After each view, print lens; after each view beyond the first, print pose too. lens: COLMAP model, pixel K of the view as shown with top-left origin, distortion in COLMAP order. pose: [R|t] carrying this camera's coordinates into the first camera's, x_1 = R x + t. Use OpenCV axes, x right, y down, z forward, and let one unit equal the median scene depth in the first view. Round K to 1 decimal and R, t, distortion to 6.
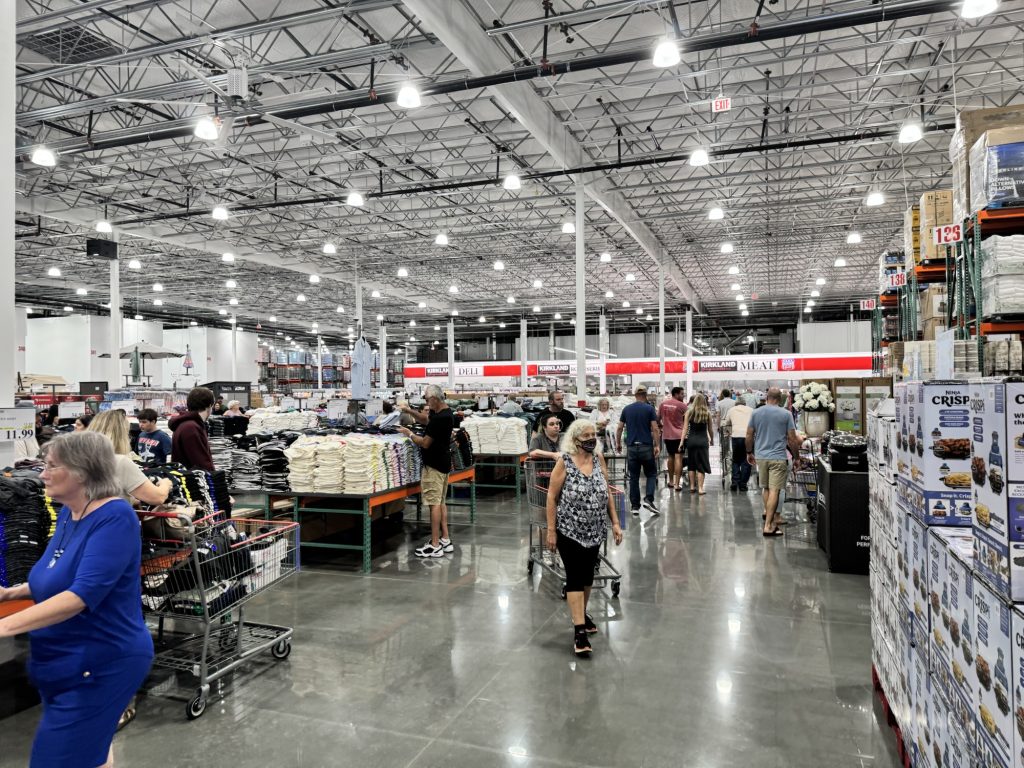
lens RADIAL K [[718.9, 0, 513.4], [0, 718.9, 394.7], [0, 0, 1]] dist [0.019744, -0.026561]
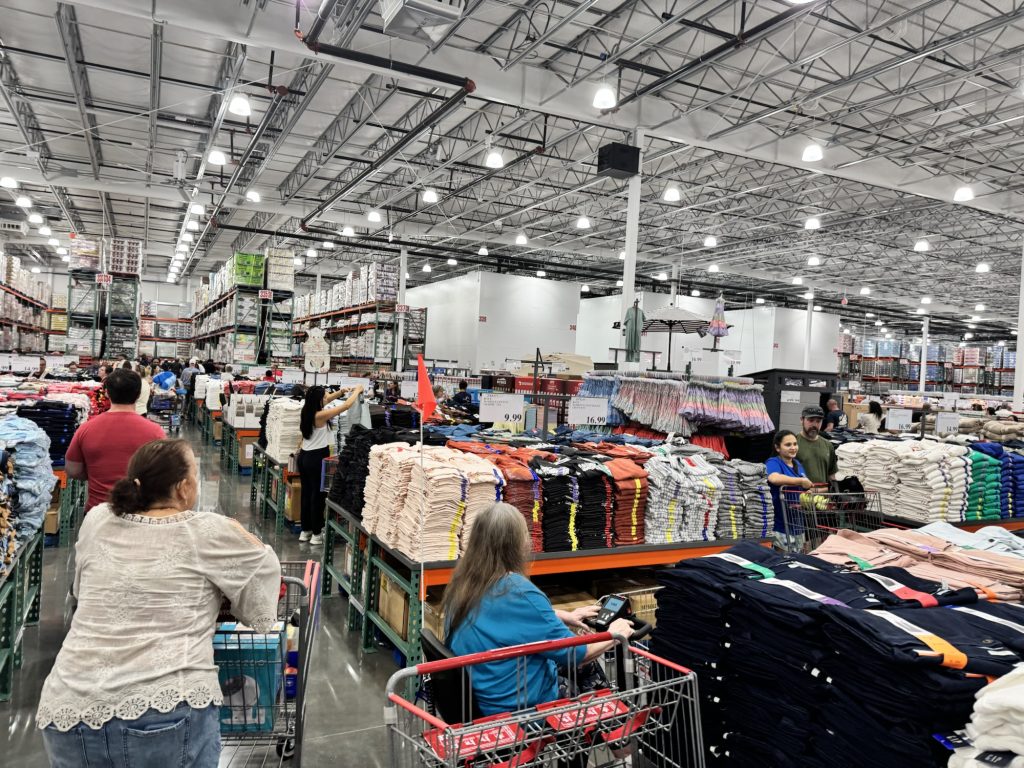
lens RADIAL K [[718.9, 0, 513.2], [0, 718.9, 394.7], [0, 0, 1]] dist [0.019744, -0.026561]
pose [[0.728325, 0.061853, -0.682434, -0.084703], [-0.058571, 0.997892, 0.027935, -0.000943], [0.682724, 0.019625, 0.730413, 0.215945]]
